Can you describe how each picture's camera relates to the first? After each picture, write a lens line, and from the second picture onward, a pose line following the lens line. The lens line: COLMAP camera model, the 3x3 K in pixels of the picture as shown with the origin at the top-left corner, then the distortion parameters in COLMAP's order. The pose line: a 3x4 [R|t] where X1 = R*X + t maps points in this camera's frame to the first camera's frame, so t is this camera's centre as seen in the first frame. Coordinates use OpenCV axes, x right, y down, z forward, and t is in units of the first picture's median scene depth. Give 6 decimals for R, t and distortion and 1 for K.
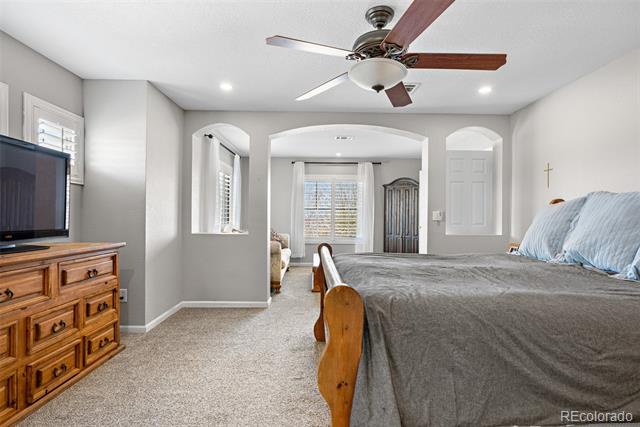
lens RADIAL K [[324.2, 0, 320.0], [0, 324.2, 214.0], [0, 0, 1]] dist [0.003528, 0.002657]
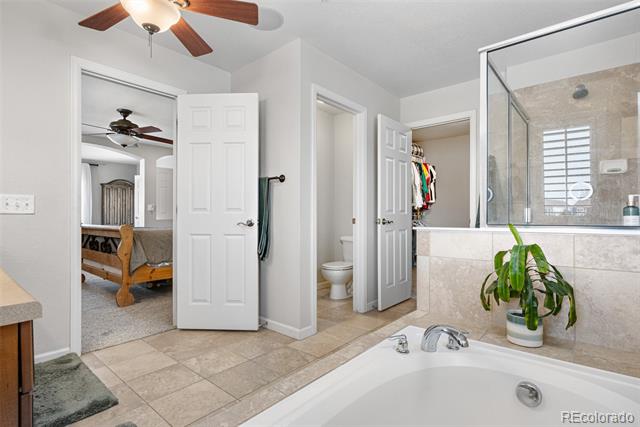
lens RADIAL K [[324.2, 0, 321.1], [0, 324.2, 212.6], [0, 0, 1]] dist [0.003528, 0.002657]
pose [[0.662587, -0.011956, 0.748889, -0.196478], [0.006098, 0.999926, 0.010568, 0.011903], [-0.748960, -0.002435, 0.662611, -0.480823]]
